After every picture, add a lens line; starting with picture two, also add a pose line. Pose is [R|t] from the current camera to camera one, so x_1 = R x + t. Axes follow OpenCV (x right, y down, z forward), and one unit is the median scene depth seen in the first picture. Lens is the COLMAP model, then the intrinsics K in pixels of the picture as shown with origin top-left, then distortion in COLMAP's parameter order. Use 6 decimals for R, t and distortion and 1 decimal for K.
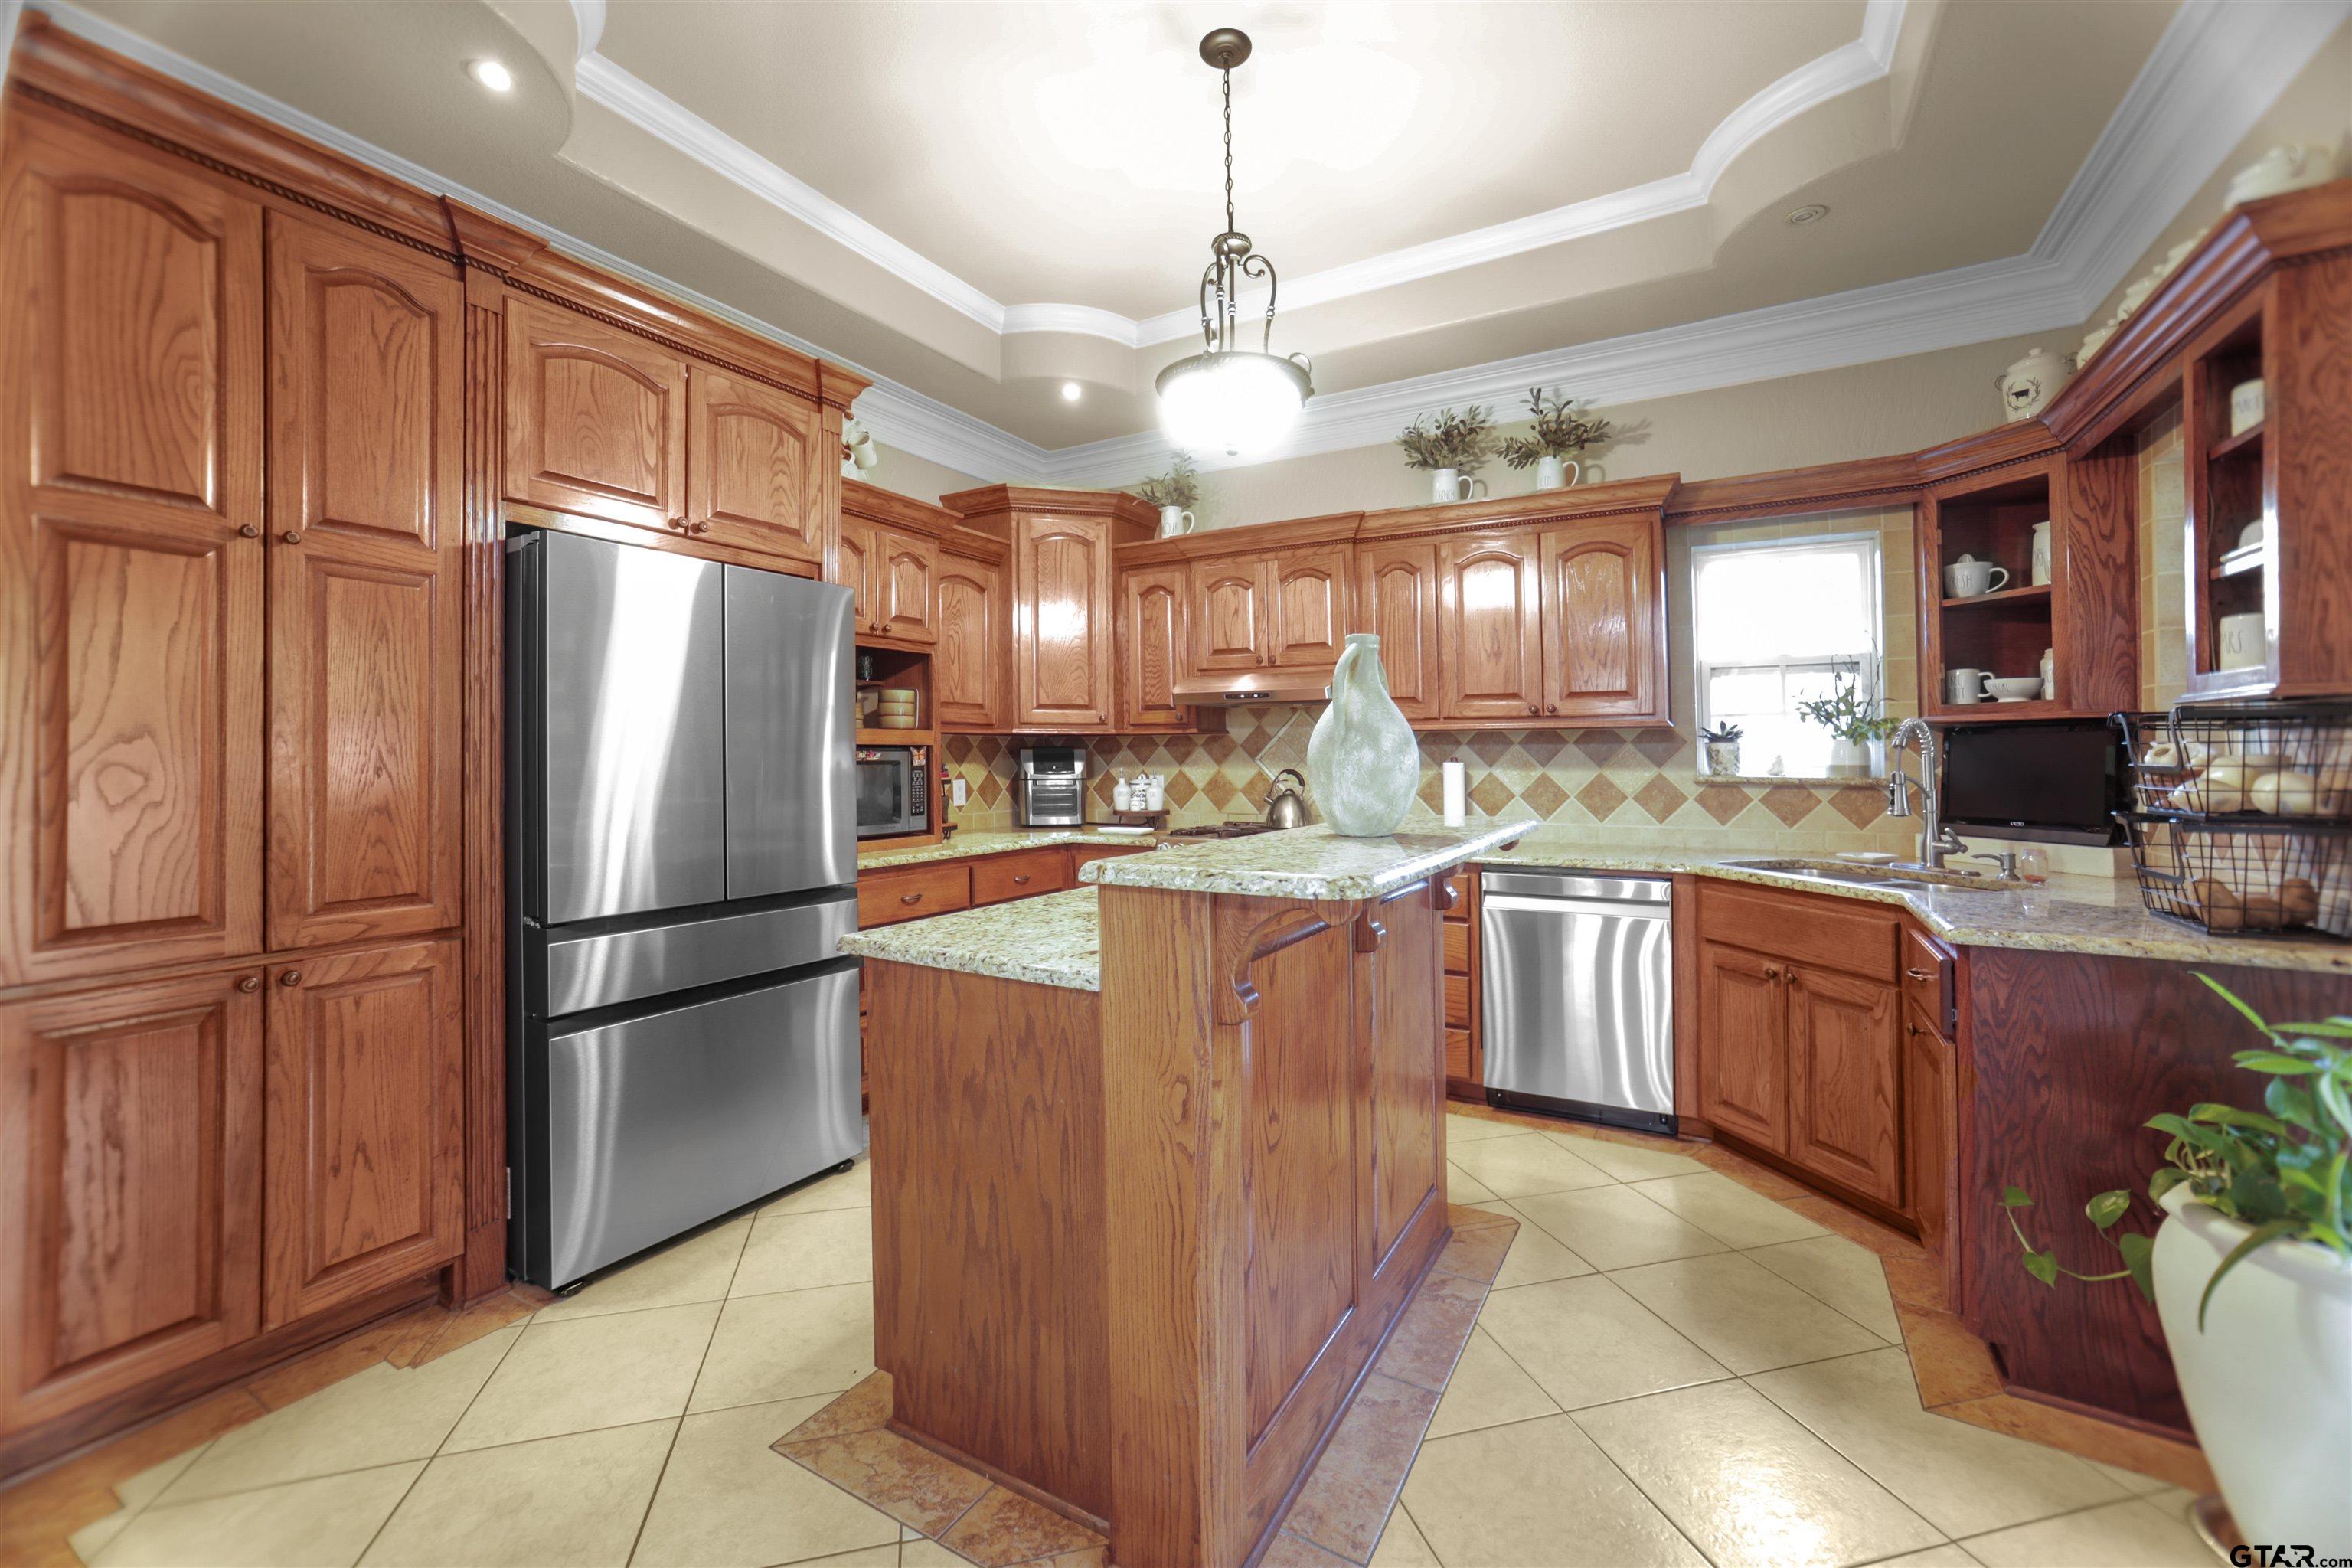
lens RADIAL K [[930.2, 0, 1168.1], [0, 930.2, 750.0], [0, 0, 1]] dist [-0.051641, 0.028933]
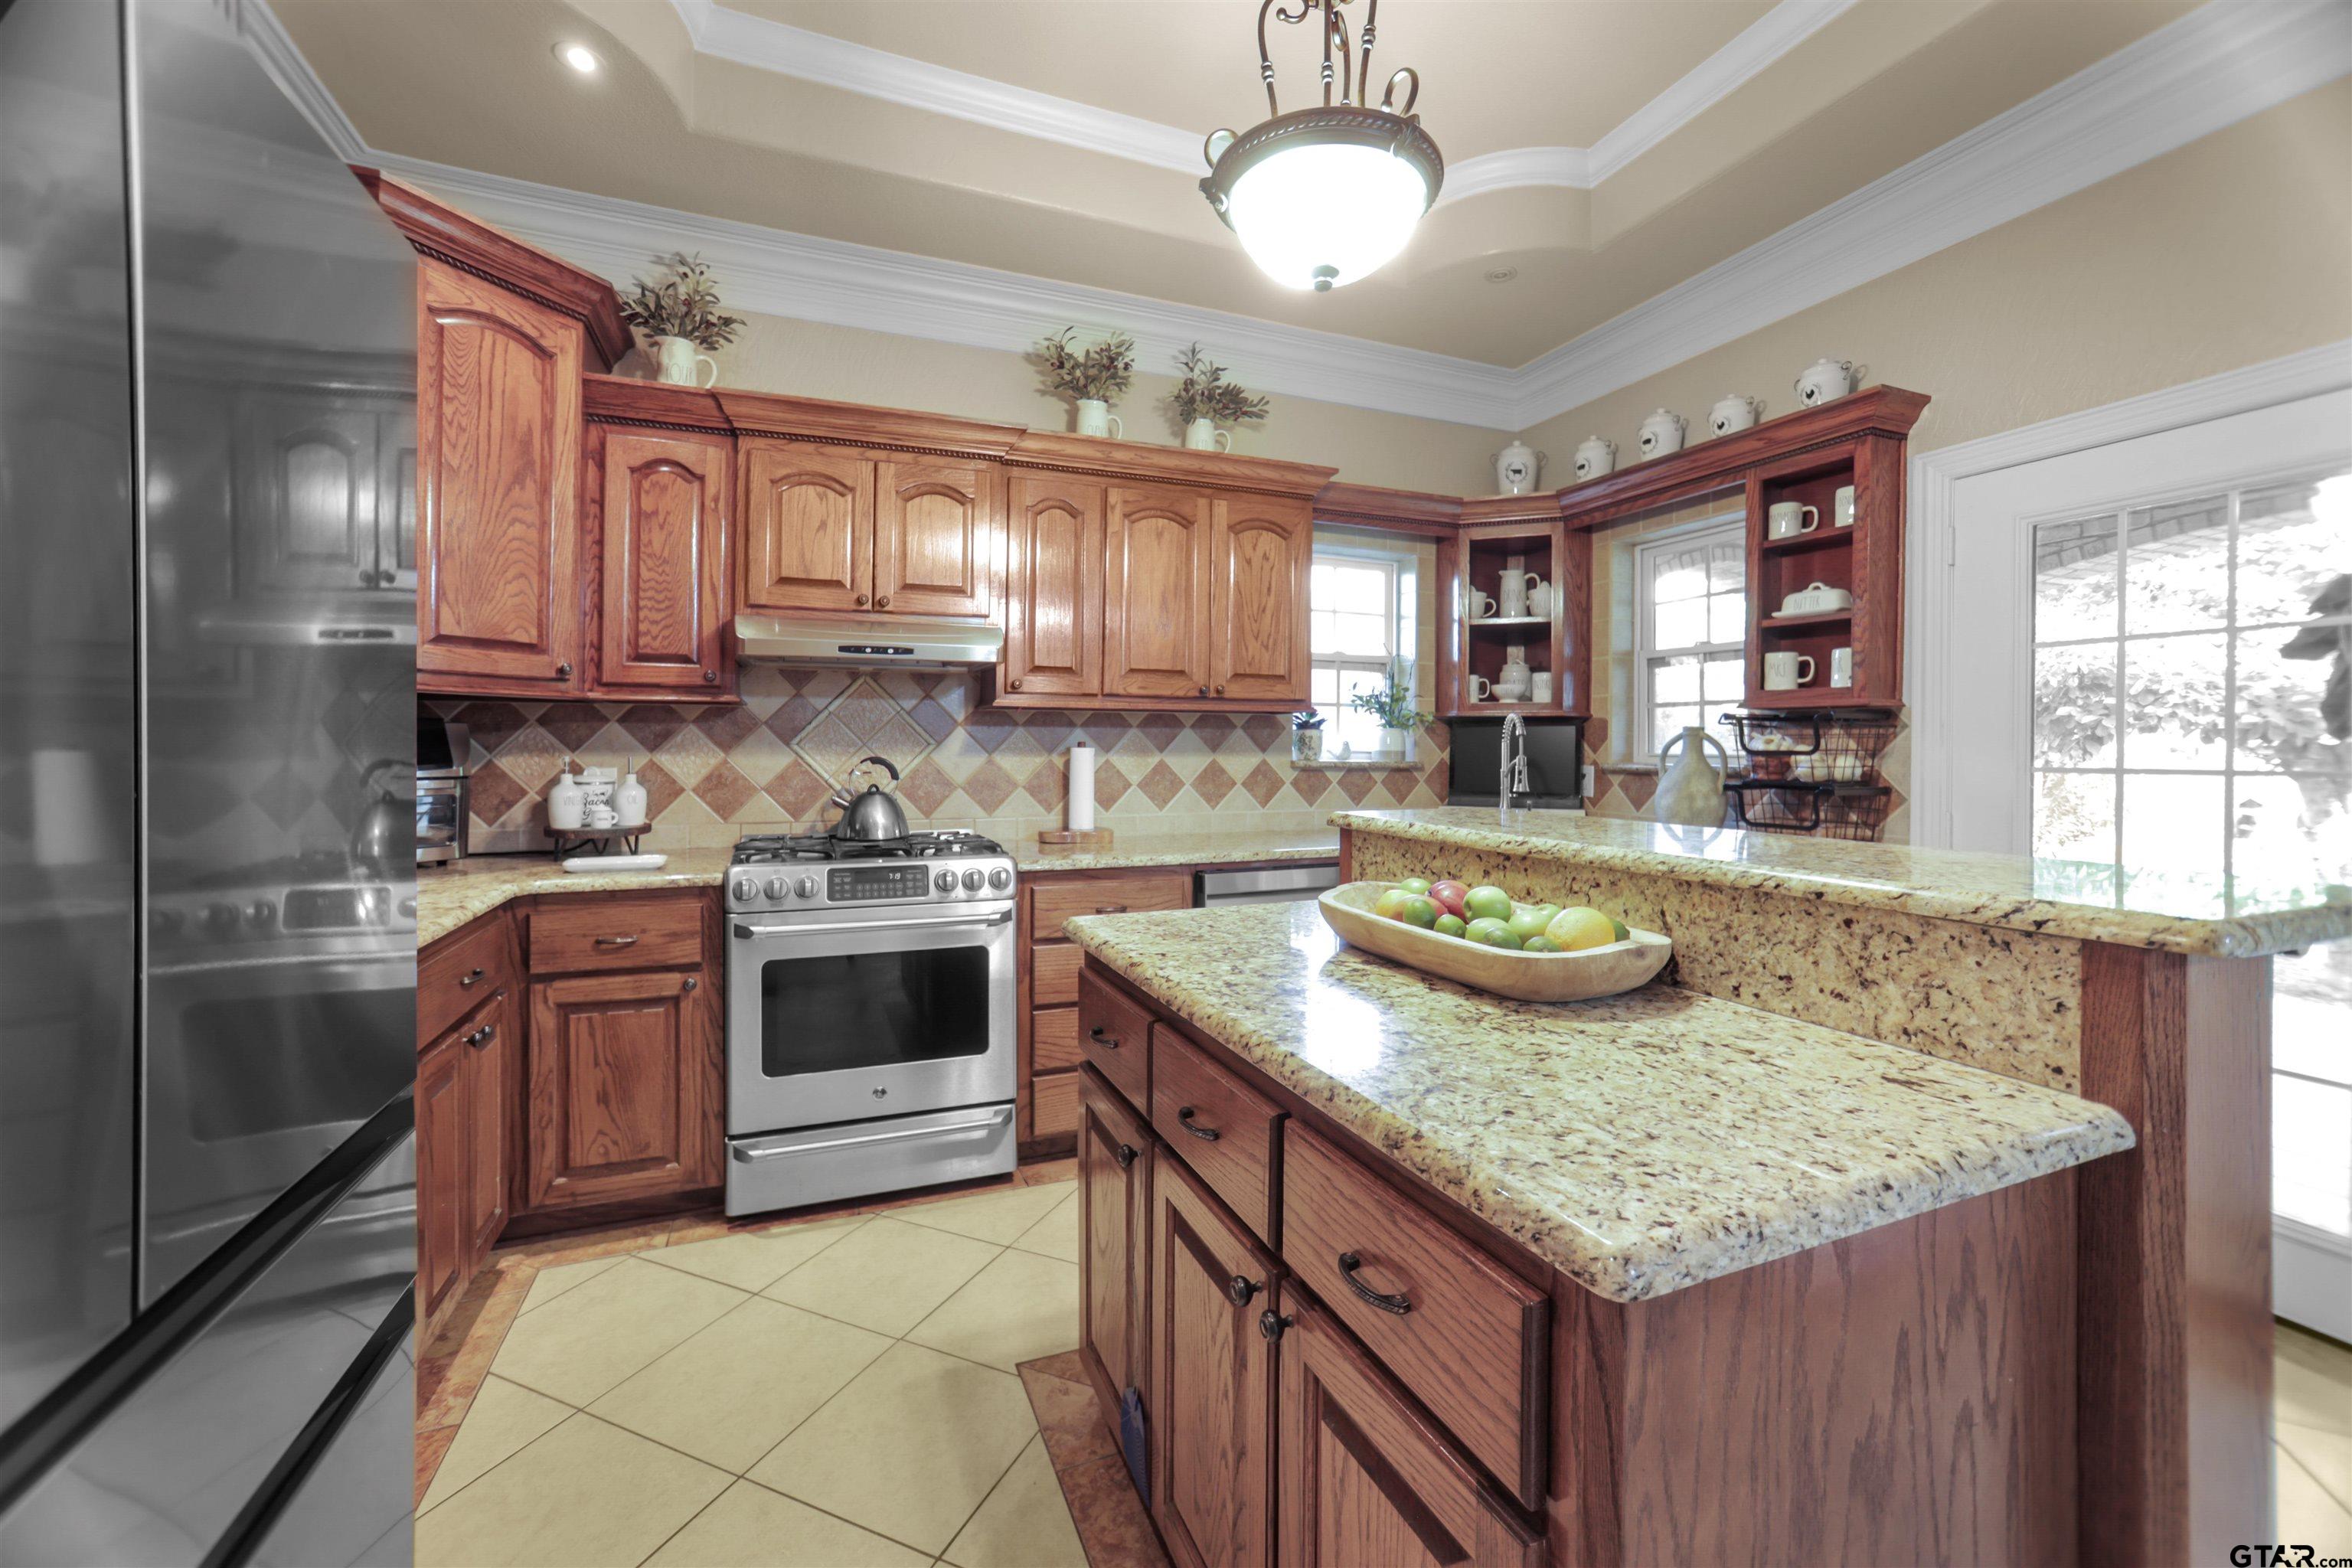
lens RADIAL K [[930.2, 0, 1168.1], [0, 930.2, 750.0], [0, 0, 1]] dist [-0.051641, 0.028933]
pose [[0.615543, -0.000039, 0.788103, -0.329869], [-0.010235, 0.999915, 0.008044, 0.007848], [-0.788037, -0.013017, 0.615491, 0.425326]]
